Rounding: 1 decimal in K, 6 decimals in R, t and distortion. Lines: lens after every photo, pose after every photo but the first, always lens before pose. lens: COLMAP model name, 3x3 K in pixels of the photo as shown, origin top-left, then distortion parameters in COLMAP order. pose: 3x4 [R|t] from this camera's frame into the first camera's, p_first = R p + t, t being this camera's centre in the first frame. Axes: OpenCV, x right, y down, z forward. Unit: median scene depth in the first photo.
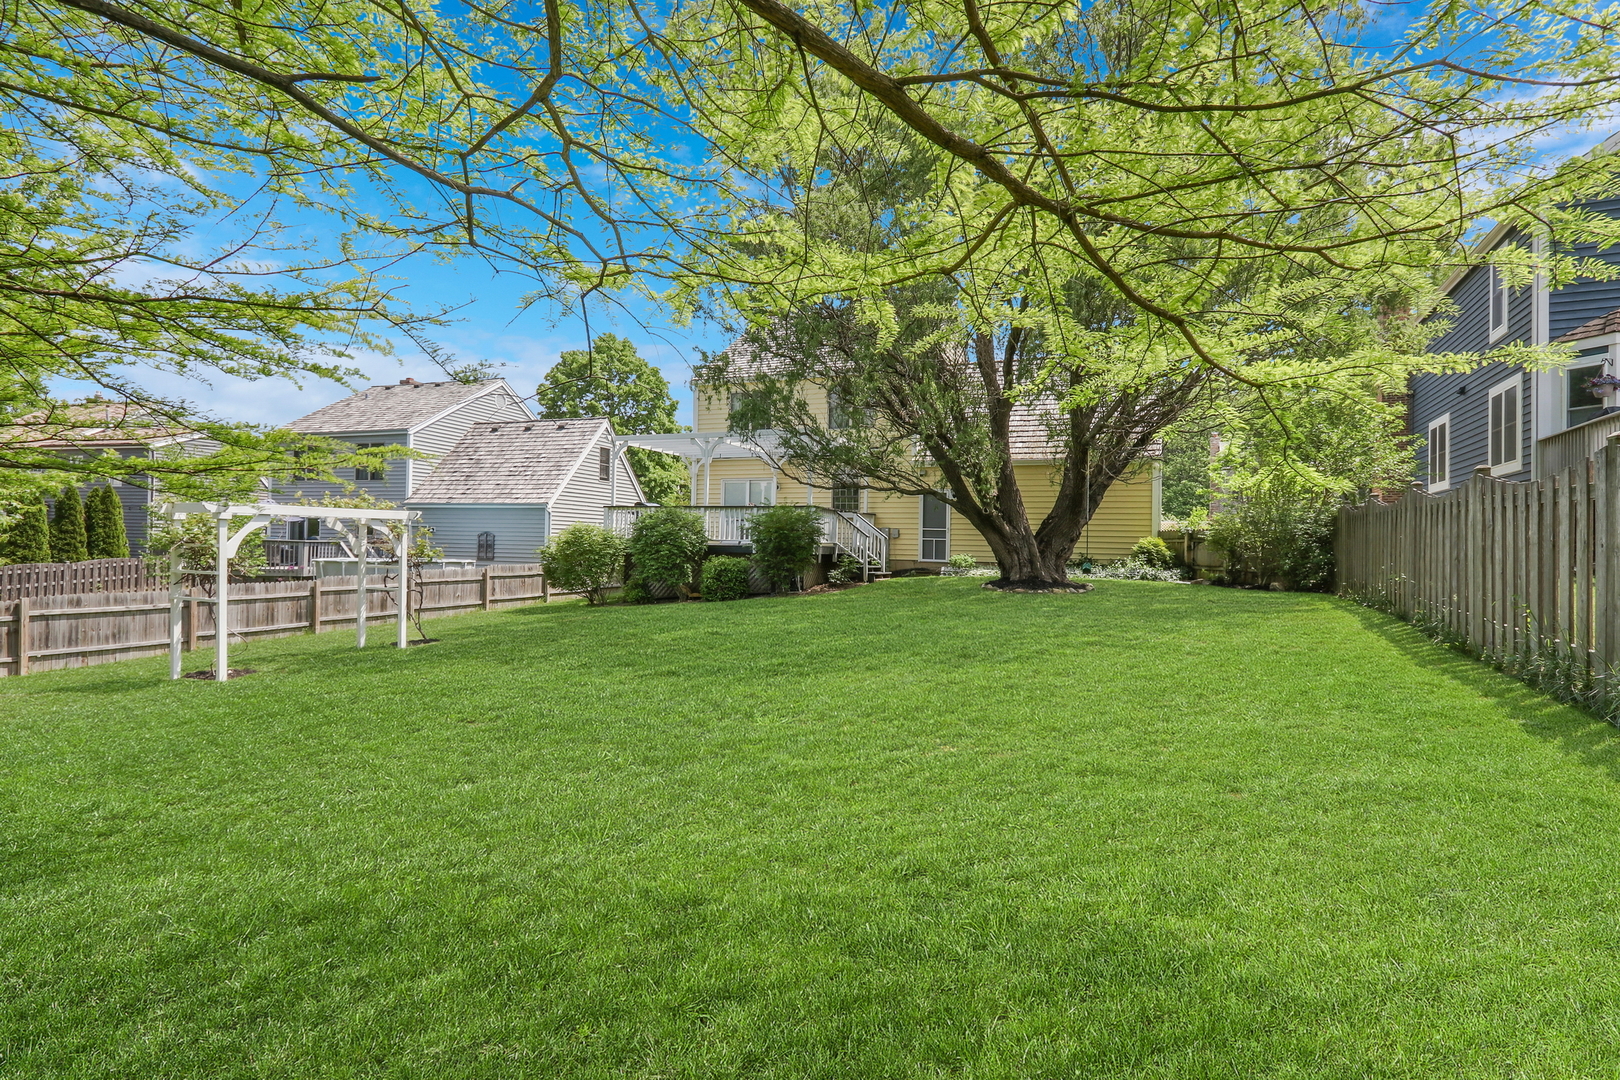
lens RADIAL K [[857.9, 0, 813.5], [0, 857.9, 522.4], [0, 0, 1]] dist [0.003805, -0.000353]
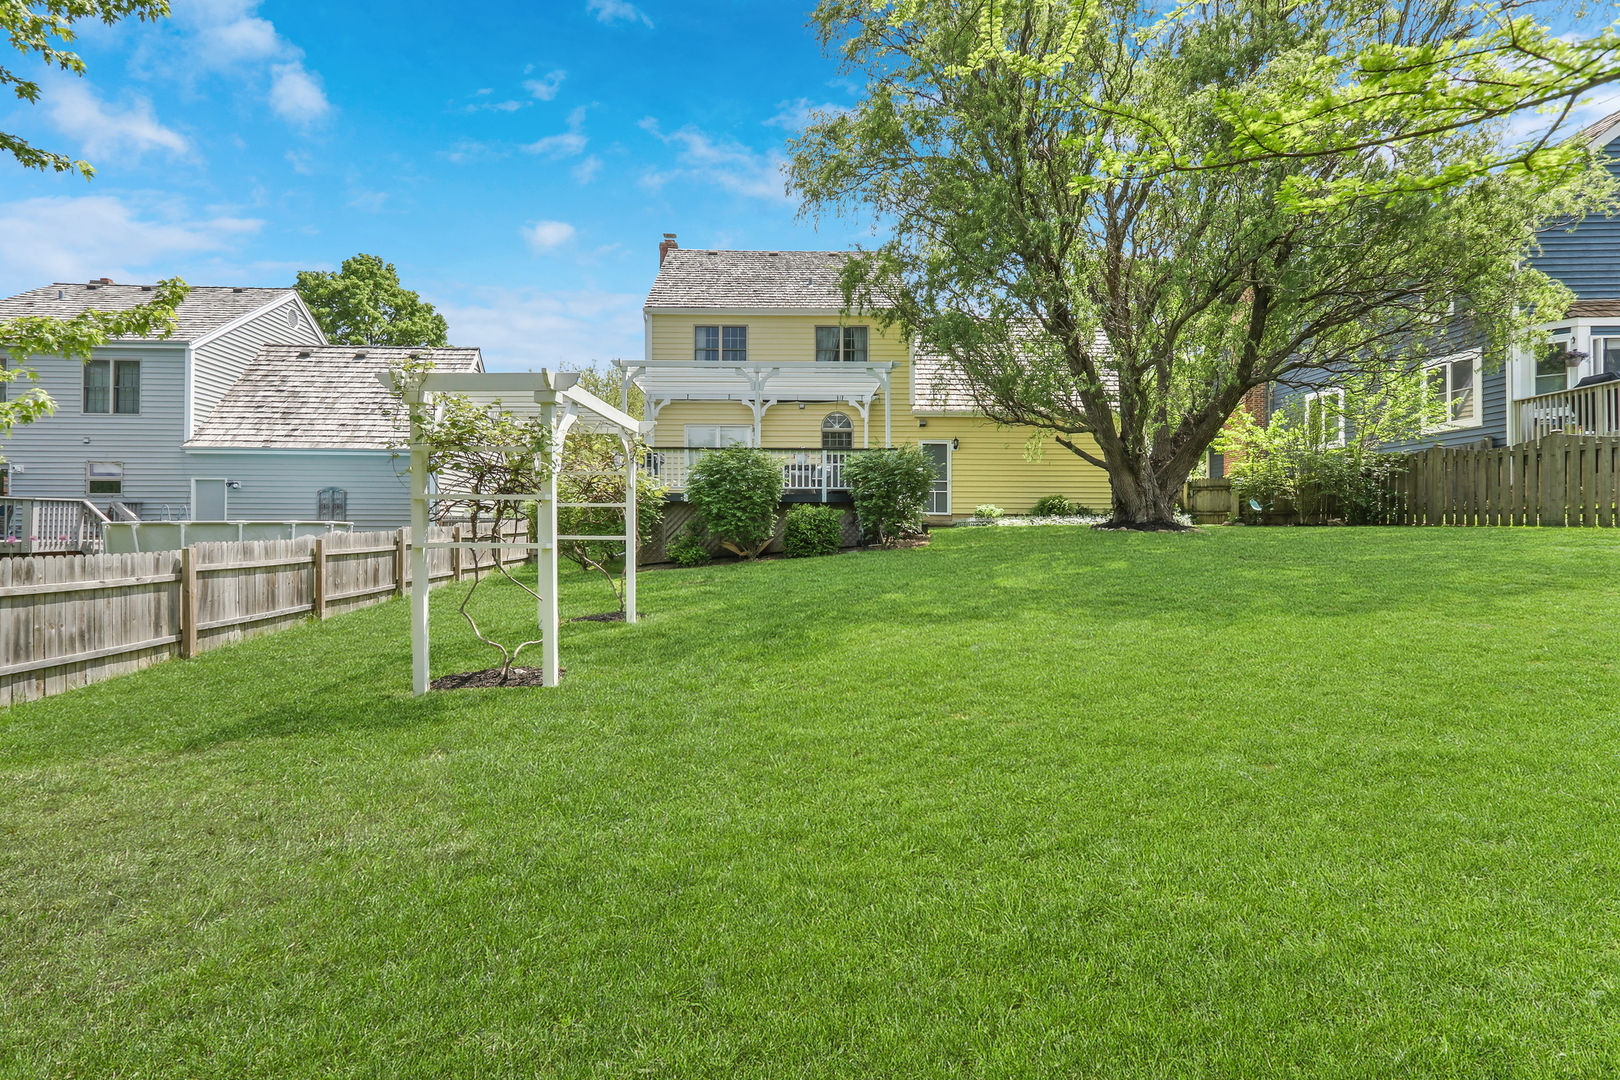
lens RADIAL K [[807.4, 0, 803.8], [0, 807.4, 546.8], [0, 0, 1]] dist [0.002084, 0.000377]
pose [[0.908241, -0.025387, 0.417677, -0.508142], [0.002637, 0.998485, 0.054956, 0.041920], [-0.418440, -0.048812, 0.906932, 0.300885]]
